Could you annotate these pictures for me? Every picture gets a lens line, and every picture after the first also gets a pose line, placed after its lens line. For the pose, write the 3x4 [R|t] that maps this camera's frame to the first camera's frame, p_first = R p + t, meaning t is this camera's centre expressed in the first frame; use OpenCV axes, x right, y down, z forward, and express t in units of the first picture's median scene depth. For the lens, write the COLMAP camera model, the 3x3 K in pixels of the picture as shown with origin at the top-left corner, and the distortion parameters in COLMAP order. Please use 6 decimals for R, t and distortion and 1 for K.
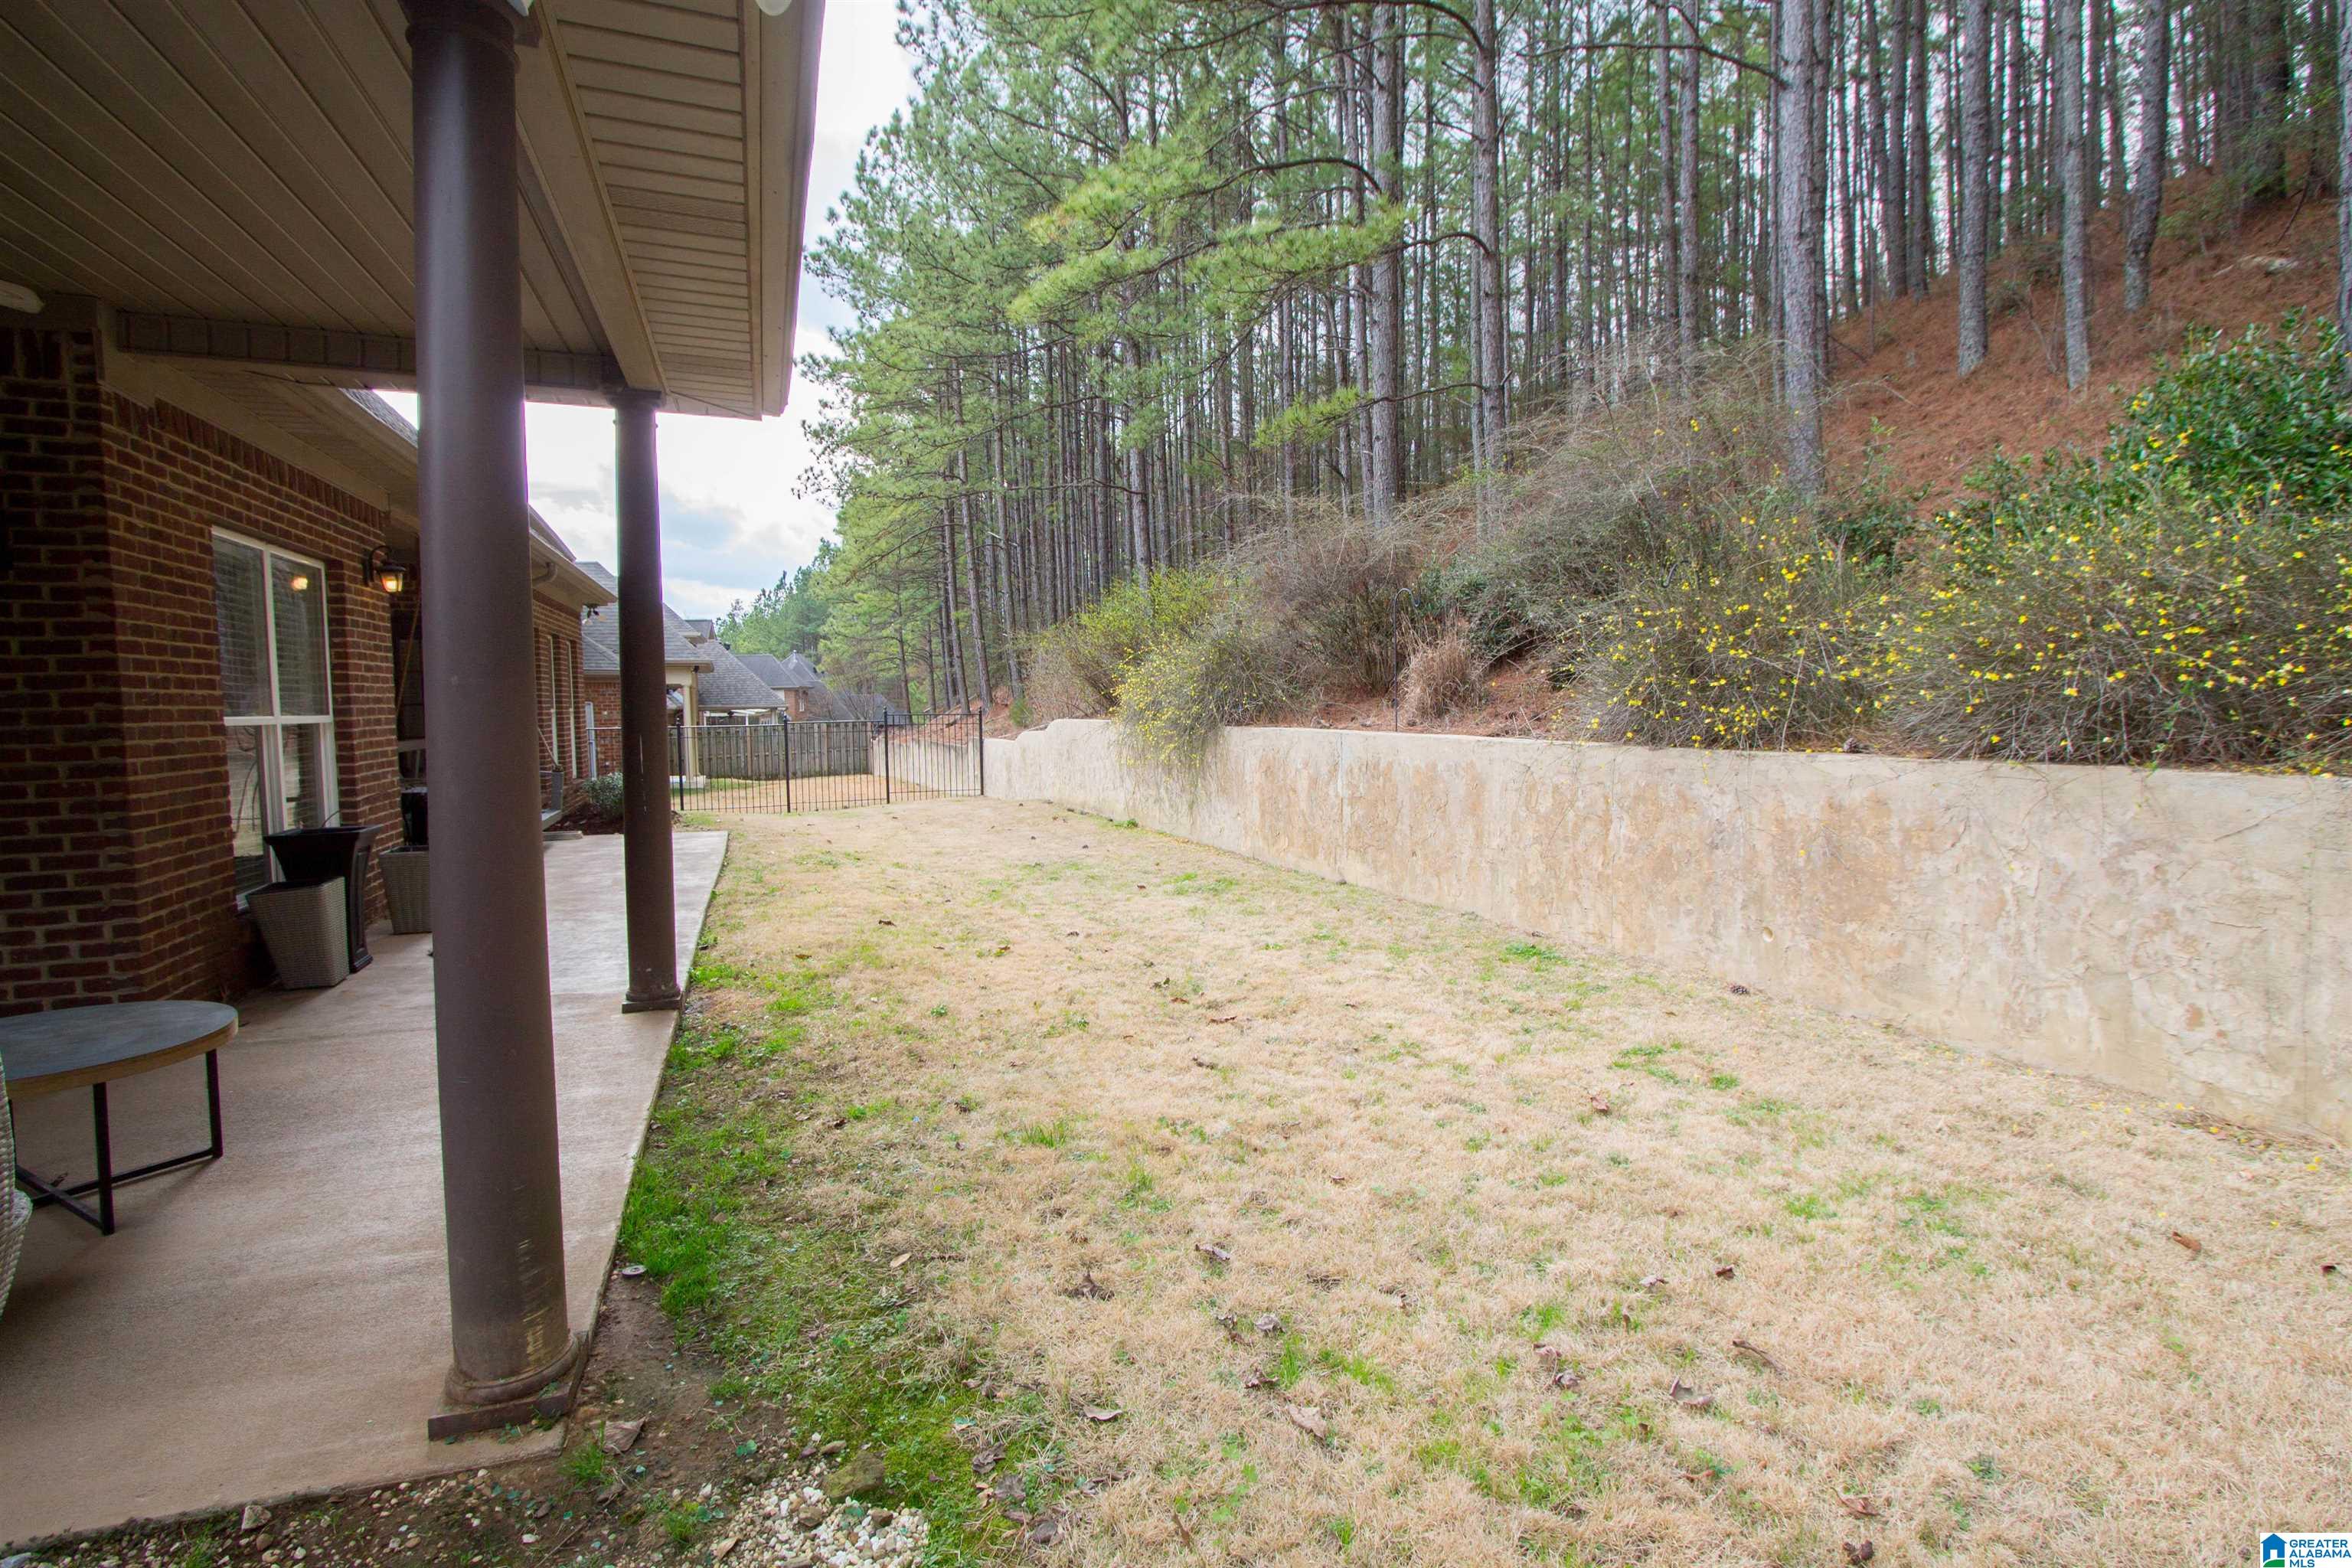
lens RADIAL K [[1093.6, 0, 1171.1], [0, 1093.6, 774.7], [0, 0, 1]] dist [-0.024263, 0.004520]
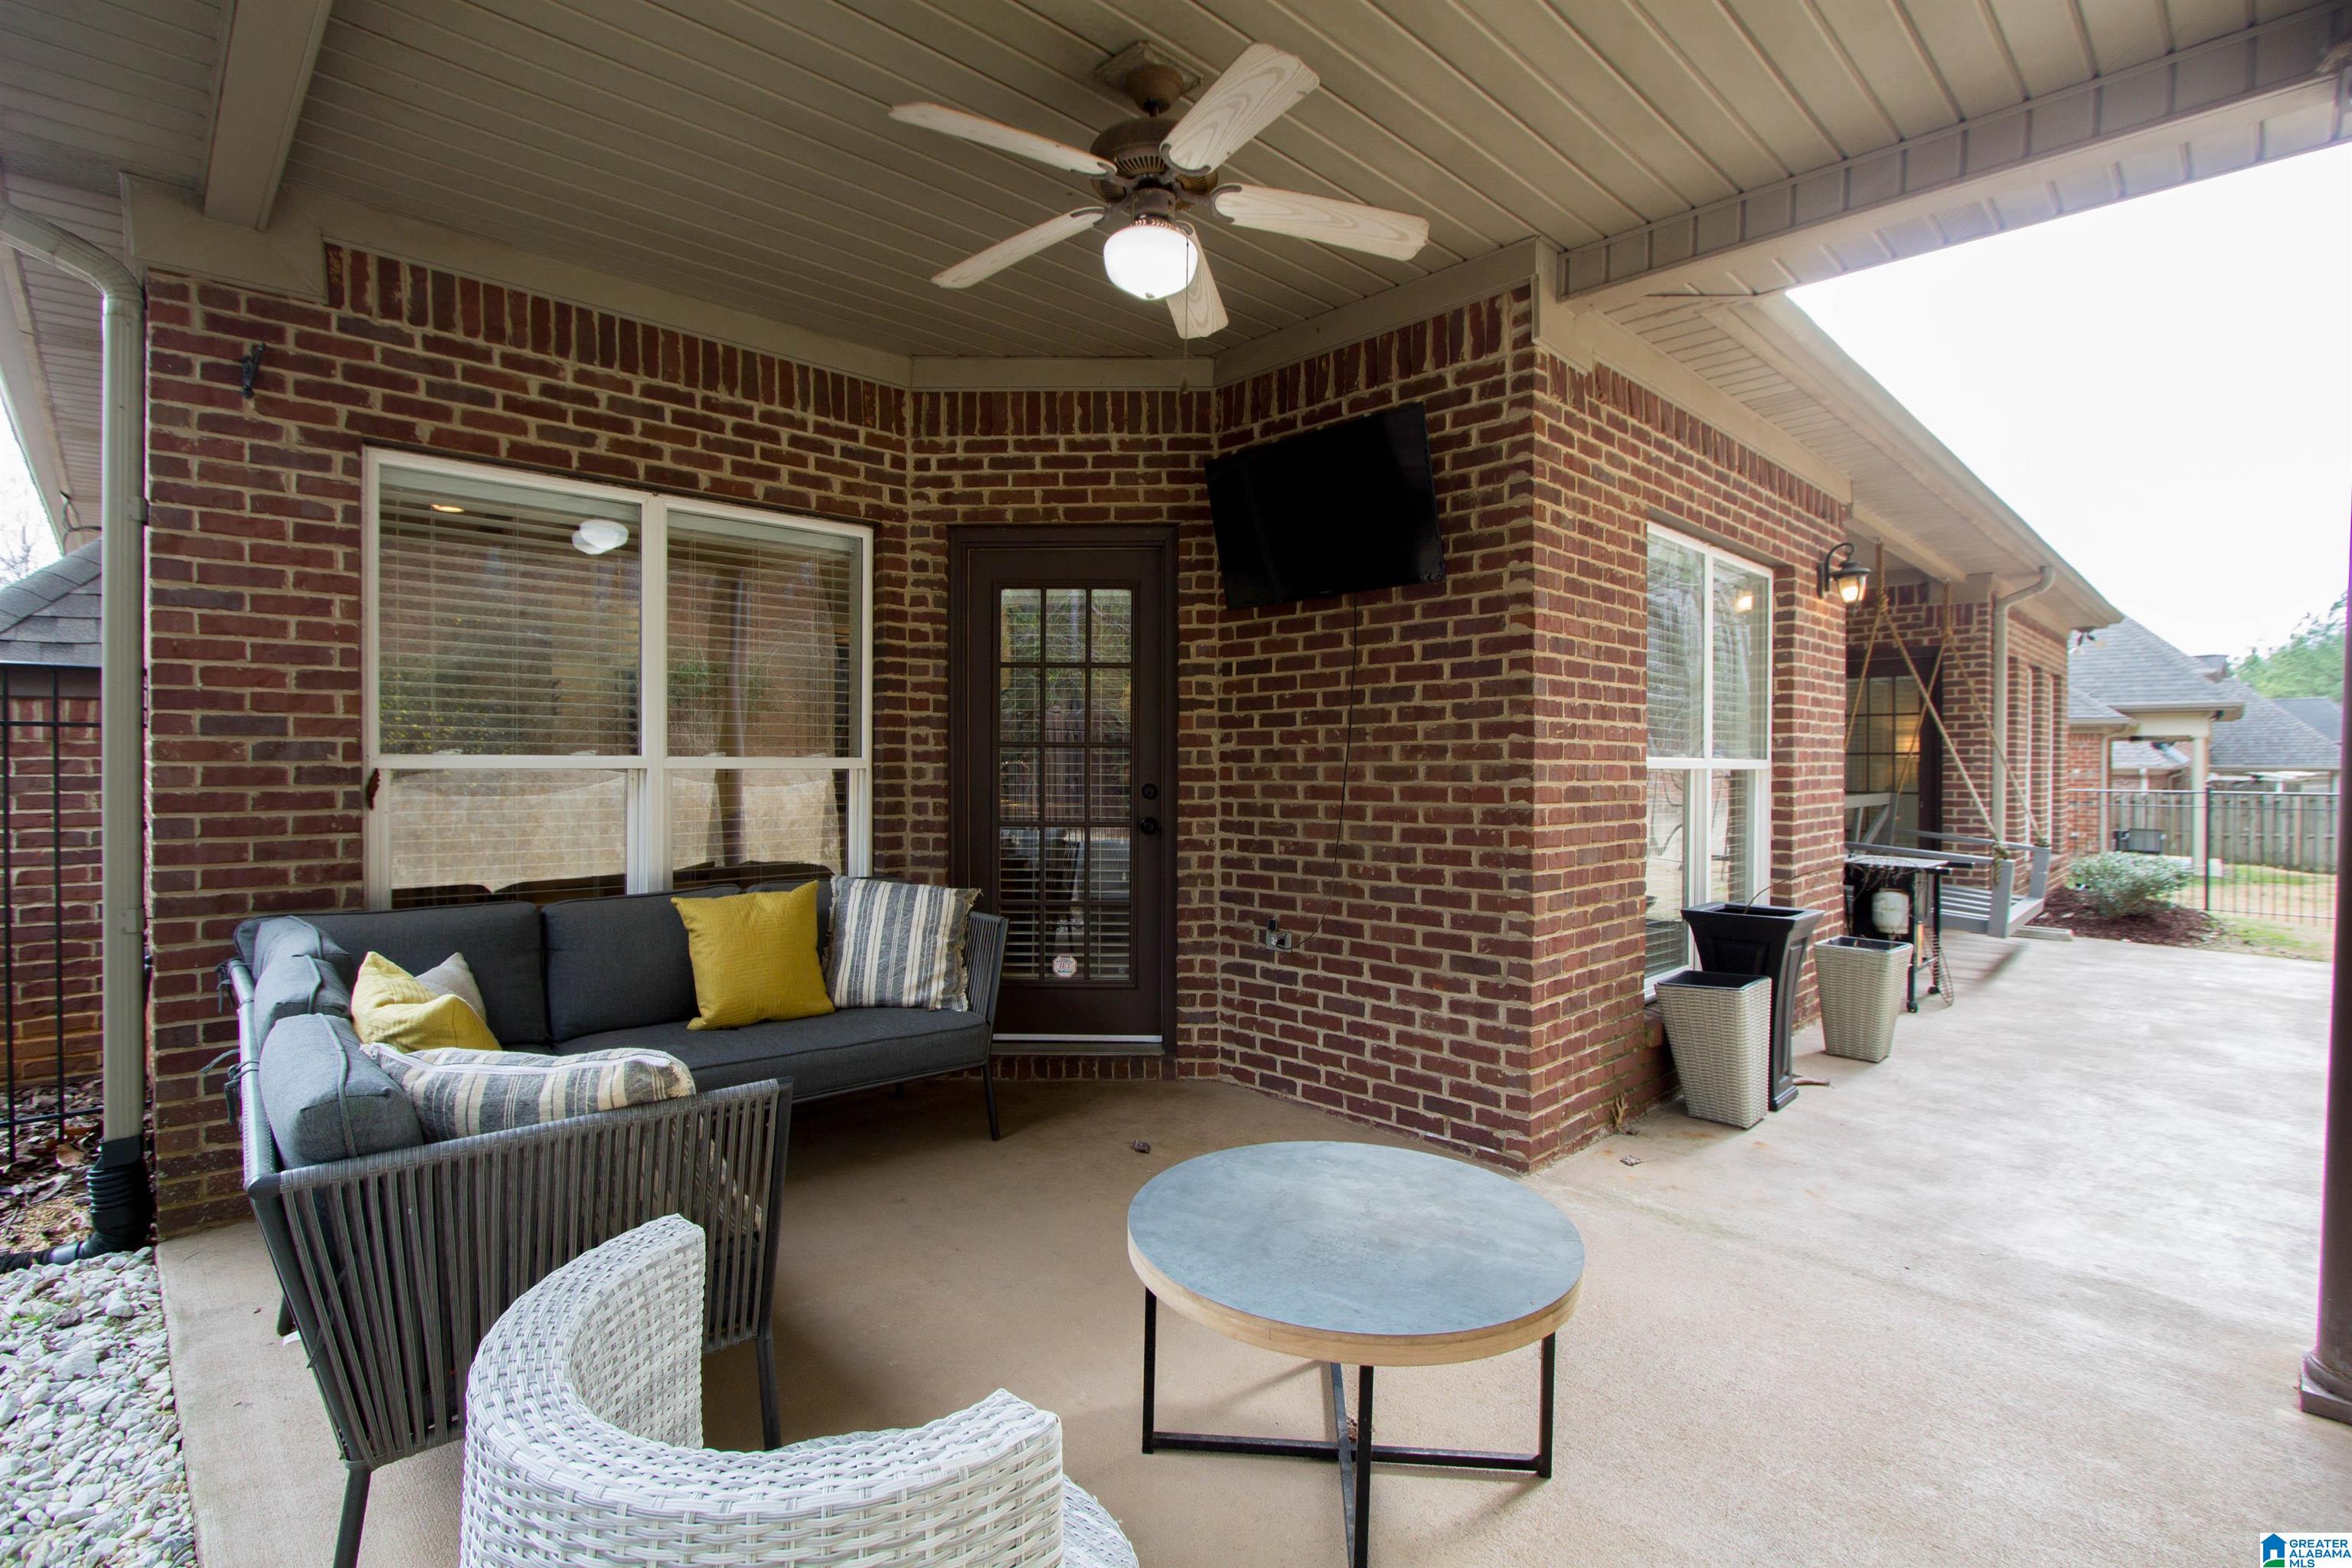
lens RADIAL K [[1093.6, 0, 1171.1], [0, 1093.6, 774.7], [0, 0, 1]] dist [-0.024263, 0.004520]
pose [[0.397233, 0.022092, -0.917452, -0.280250], [-0.070266, 0.997508, -0.006404, -0.010410], [0.915024, 0.067010, 0.397795, 0.357296]]
